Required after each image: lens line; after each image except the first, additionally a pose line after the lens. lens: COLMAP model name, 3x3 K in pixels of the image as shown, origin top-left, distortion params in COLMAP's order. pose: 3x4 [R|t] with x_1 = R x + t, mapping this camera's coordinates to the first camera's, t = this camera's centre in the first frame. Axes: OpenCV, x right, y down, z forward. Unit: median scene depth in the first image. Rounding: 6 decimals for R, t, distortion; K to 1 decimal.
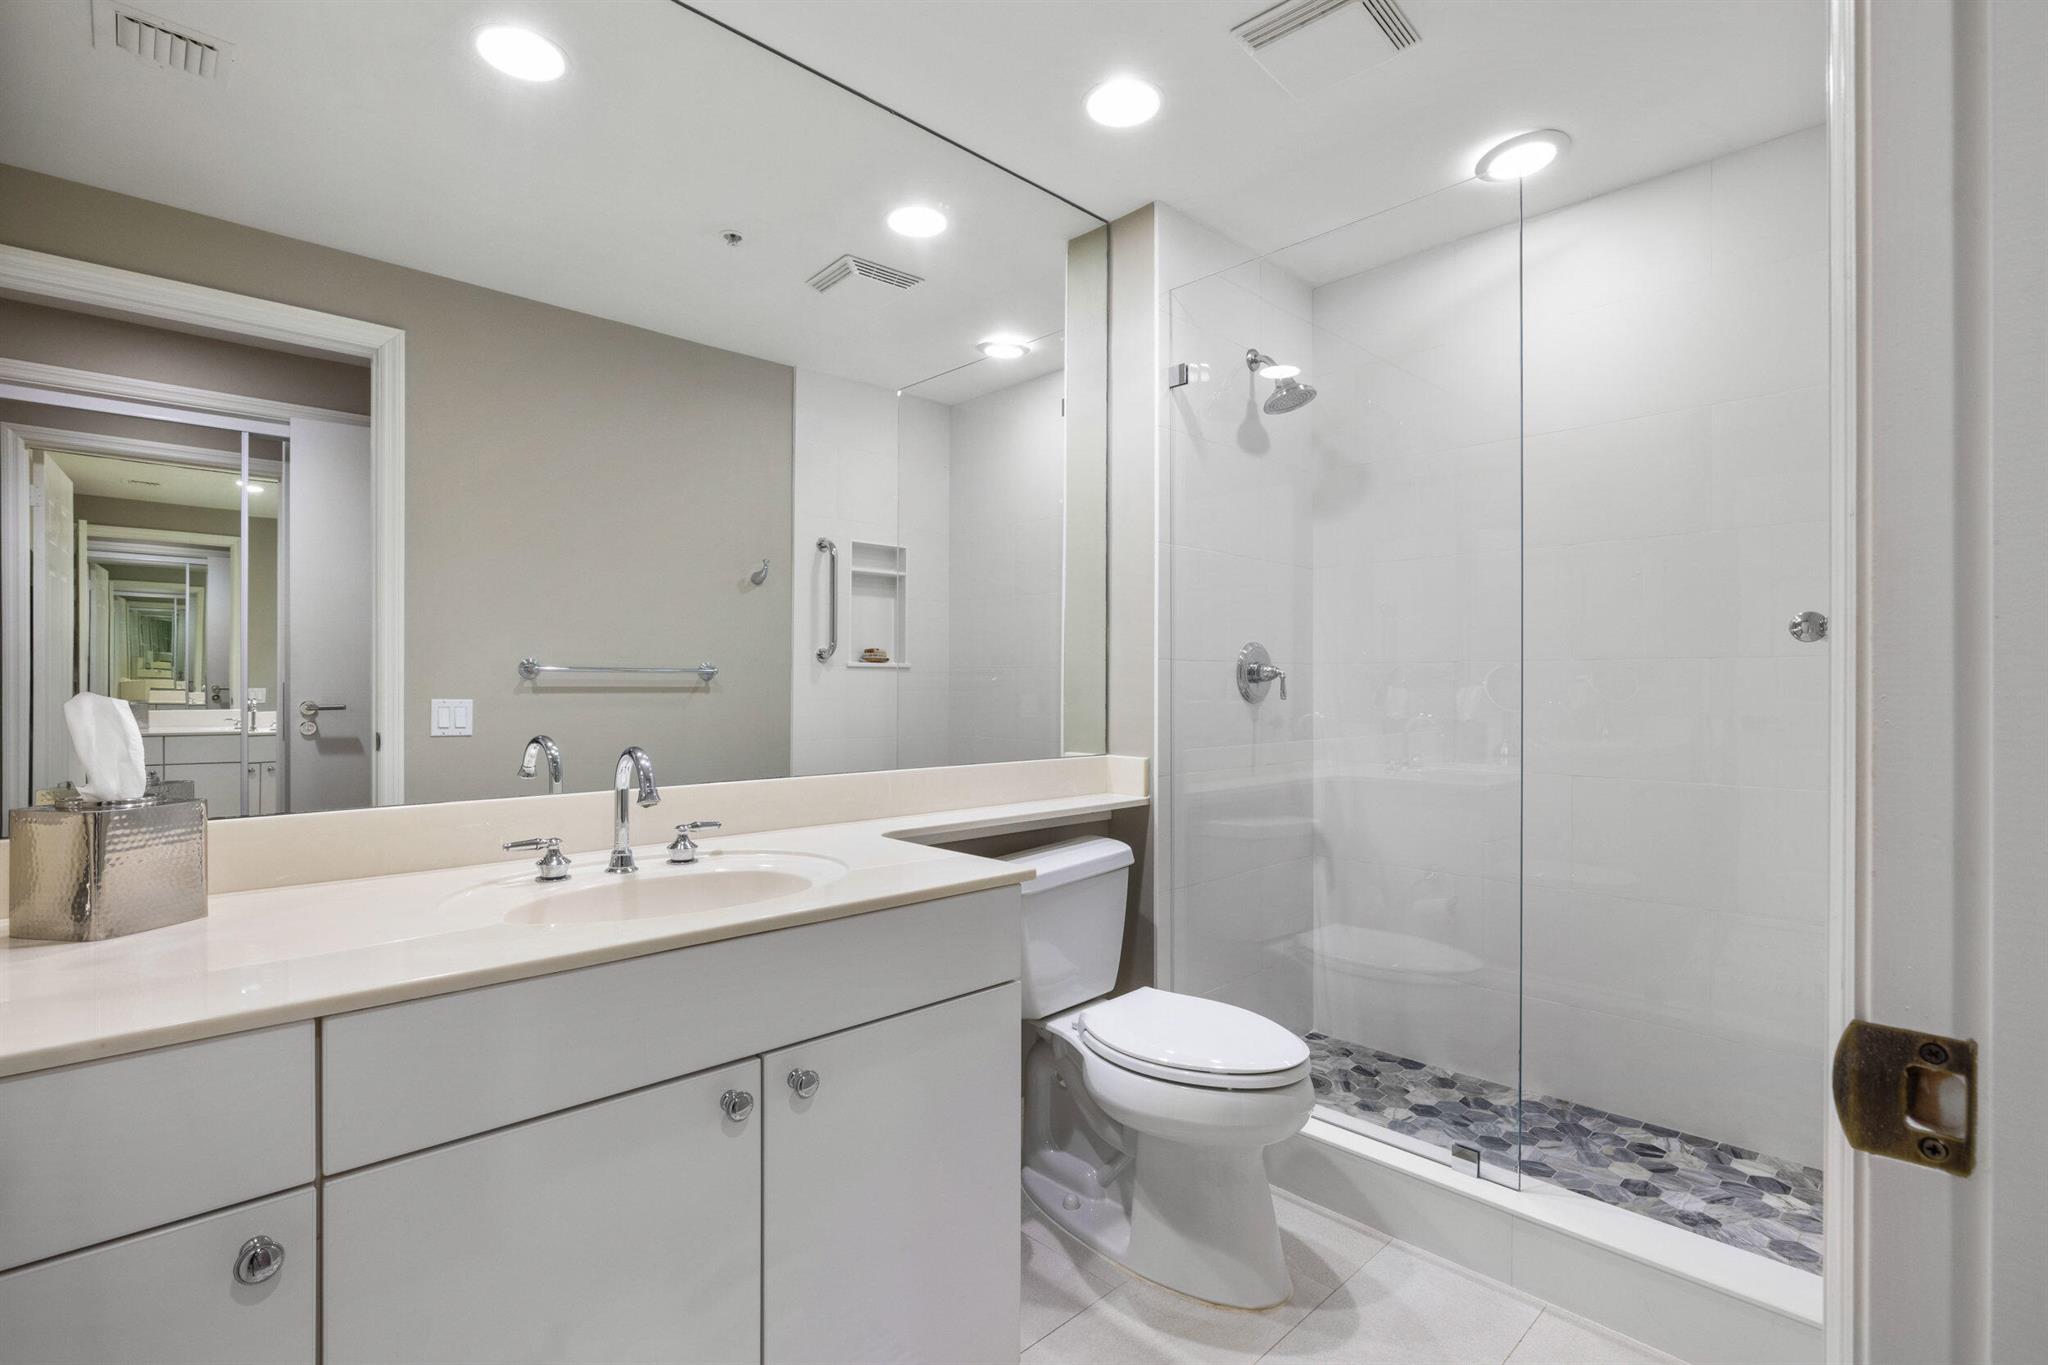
lens RADIAL K [[956.4, 0, 1024.0], [0, 956.4, 688.1], [0, 0, 1]] dist [-0.002305, -0.000586]
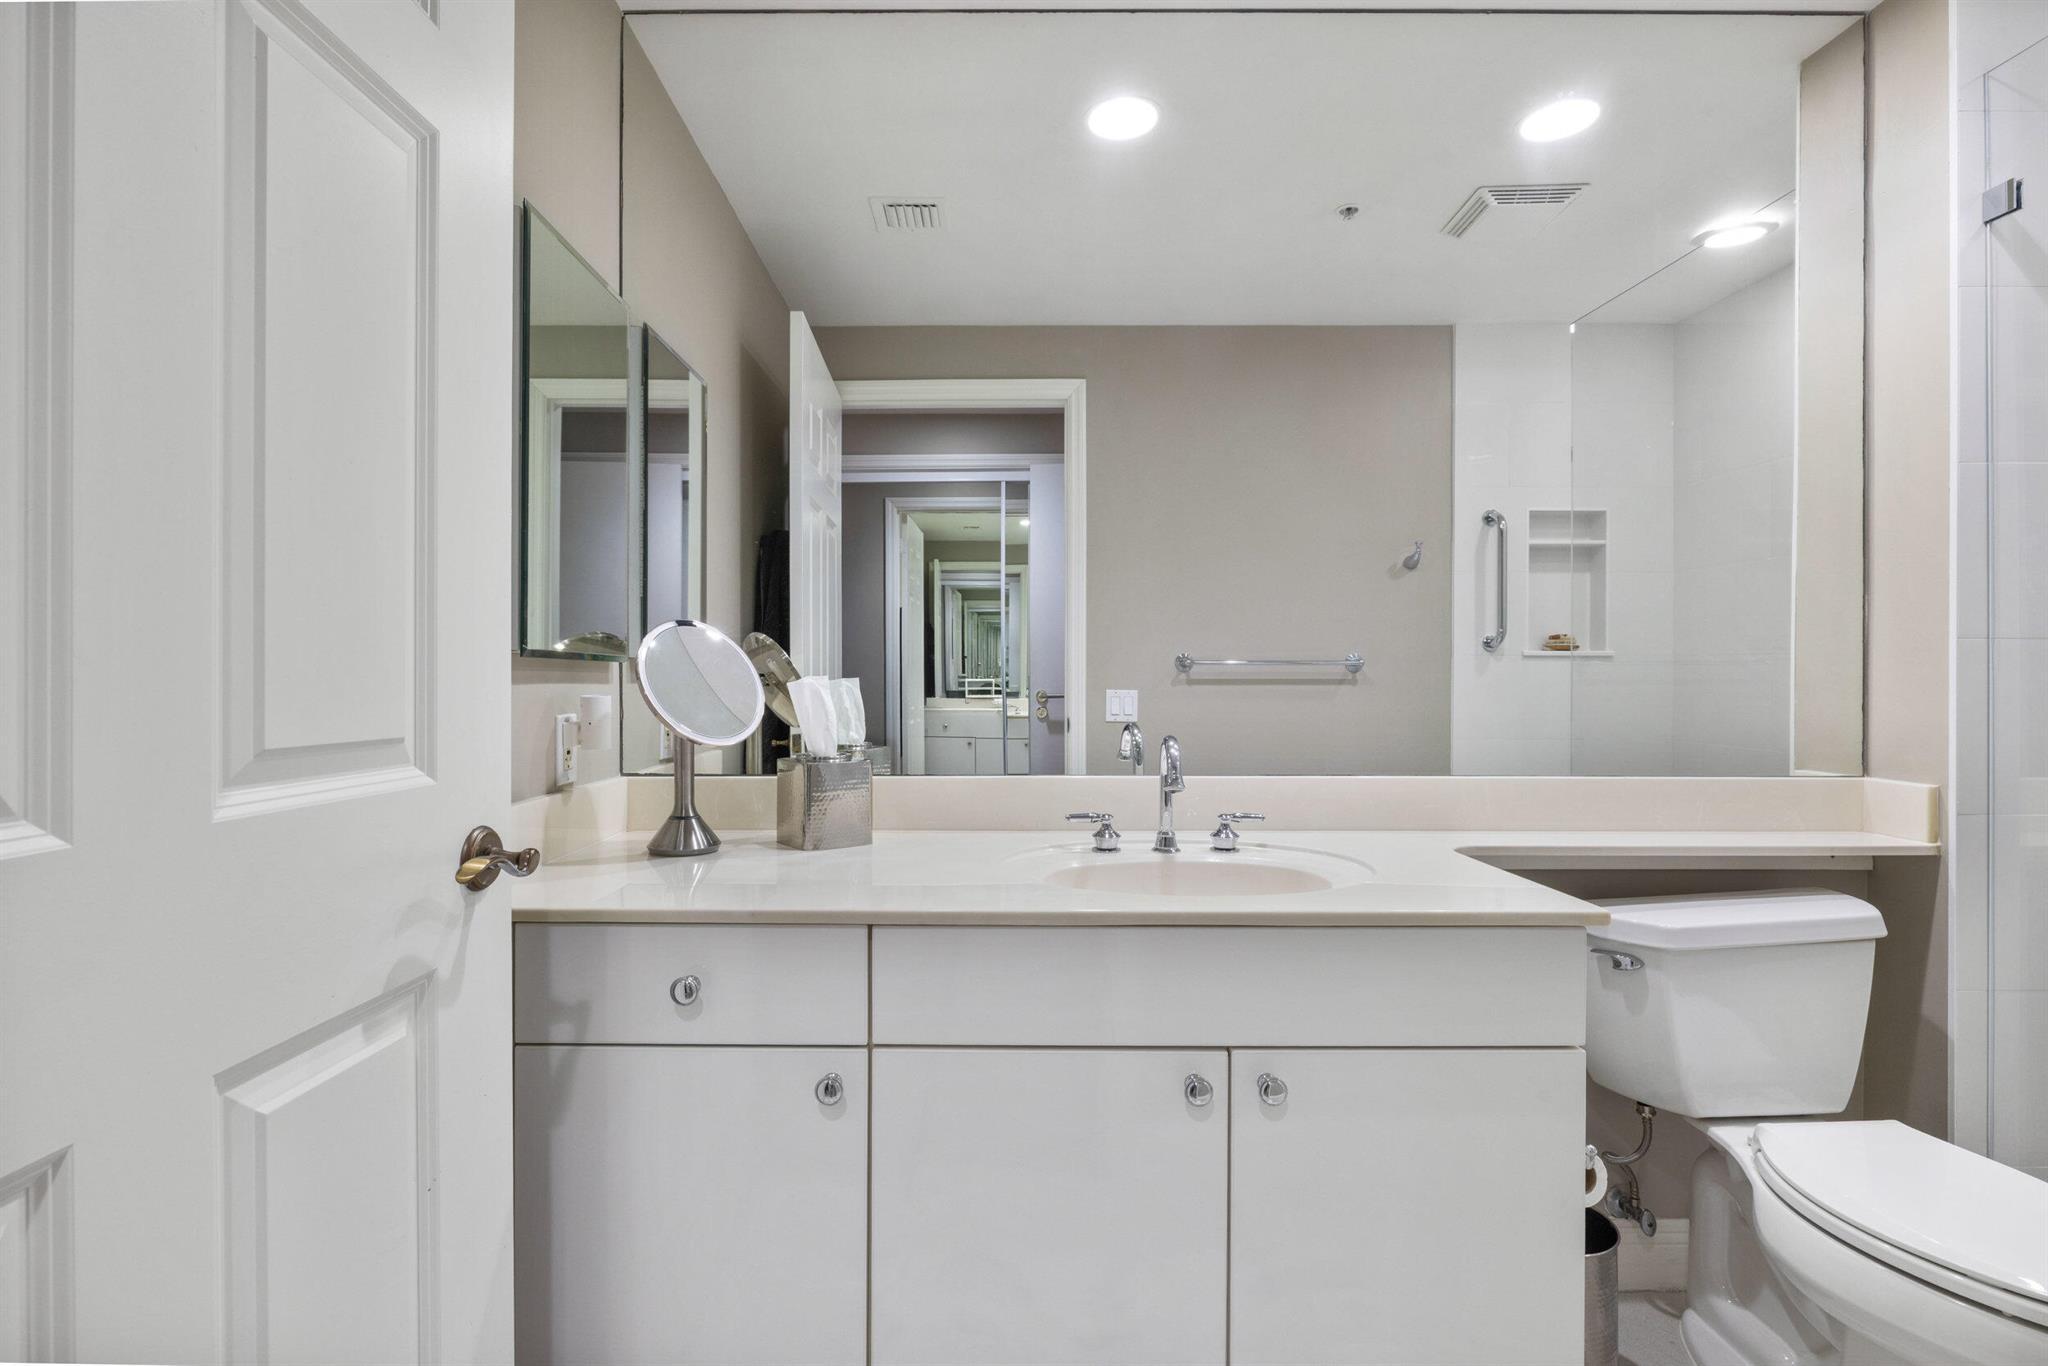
lens RADIAL K [[995.1, 0, 1017.6], [0, 995.1, 680.3], [0, 0, 1]] dist [-0.013885, 0.008541]
pose [[0.720208, 0.001193, -0.693757, 0.143695], [-0.001428, 0.999999, 0.000236, -0.000169], [0.693757, 0.000821, 0.720209, 0.050975]]
